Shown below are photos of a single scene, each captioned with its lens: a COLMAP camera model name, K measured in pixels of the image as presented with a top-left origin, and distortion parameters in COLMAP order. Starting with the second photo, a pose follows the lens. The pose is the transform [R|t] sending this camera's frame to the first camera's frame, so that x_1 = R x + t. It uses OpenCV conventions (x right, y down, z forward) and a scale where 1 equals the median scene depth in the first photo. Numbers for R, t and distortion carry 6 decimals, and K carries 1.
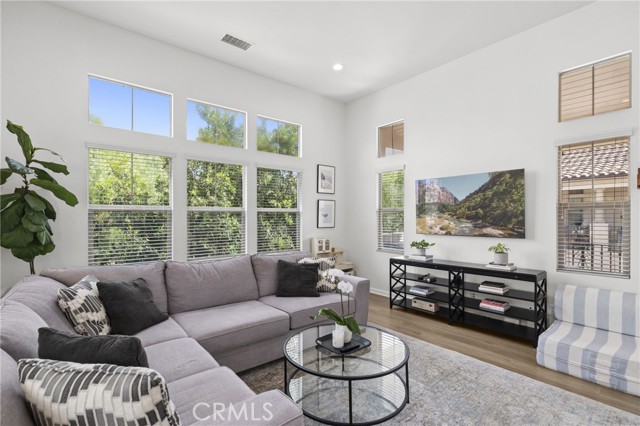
lens RADIAL K [[298.0, 0, 318.7], [0, 298.0, 219.0], [0, 0, 1]] dist [0.005707, 0.001167]
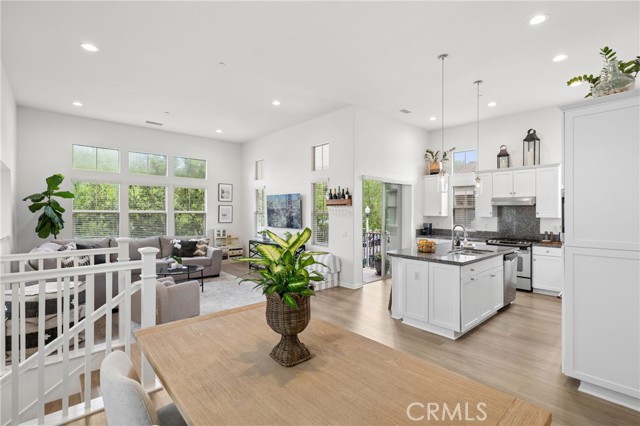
lens RADIAL K [[298.0, 0, 321.6], [0, 298.0, 216.2], [0, 0, 1]] dist [0.005707, 0.001167]
pose [[0.999232, 0.006170, 0.038690, 0.508501], [-0.006325, 0.999972, 0.003877, -0.016614], [-0.038665, -0.004119, 0.999244, -0.660535]]
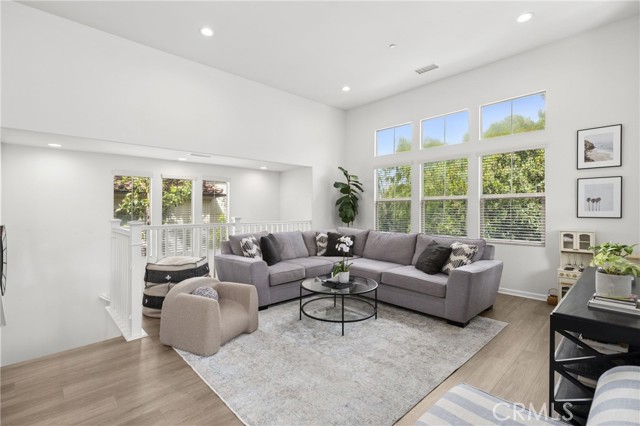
lens RADIAL K [[298.0, 0, 325.5], [0, 298.0, 205.2], [0, 0, 1]] dist [0.005707, 0.001167]
pose [[0.070293, -0.007431, -0.997499, 0.710175], [0.000308, 0.999972, -0.007428, 0.005721], [0.997526, 0.000215, 0.070293, 0.342571]]
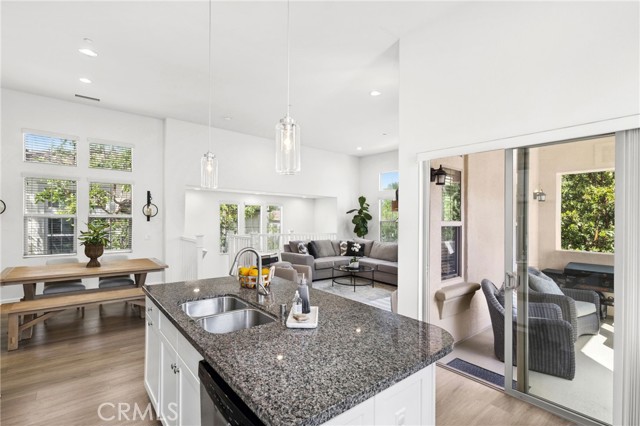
lens RADIAL K [[298.0, 0, 317.4], [0, 298.0, 216.8], [0, 0, 1]] dist [0.005707, 0.001167]
pose [[-0.017737, -0.003554, -0.999836, 1.304991], [-0.020321, 0.999788, -0.003193, -0.032478], [0.999636, 0.020261, -0.017805, 0.287337]]
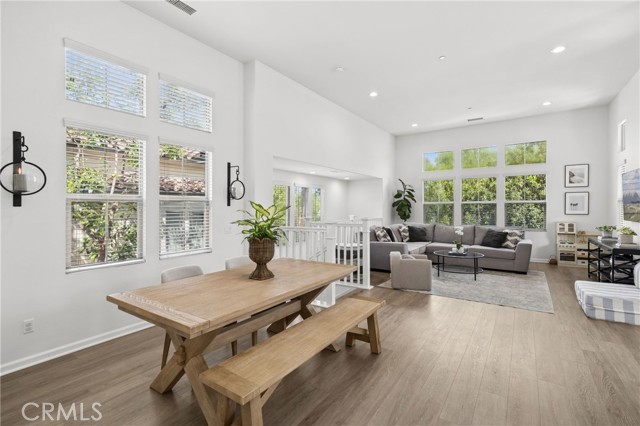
lens RADIAL K [[298.0, 0, 323.1], [0, 298.0, 206.4], [0, 0, 1]] dist [0.005707, 0.001167]
pose [[0.280177, -0.003456, -0.959942, 0.987861], [0.000560, 0.999994, -0.003437, -0.000186], [0.959948, 0.000425, 0.280177, -0.394377]]
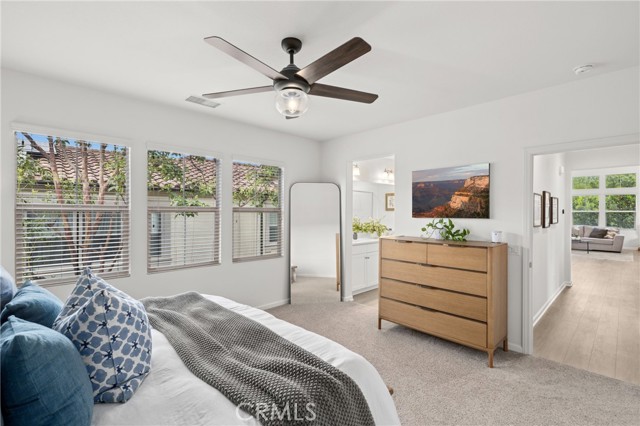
lens RADIAL K [[298.0, 0, 319.5], [0, 298.0, 212.6], [0, 0, 1]] dist [0.005707, 0.001167]
pose [[0.092160, 0.012534, -0.995665, 1.945954], [-0.011944, 0.999863, 0.011481, -0.016967], [0.995673, 0.010834, 0.092297, -1.555011]]
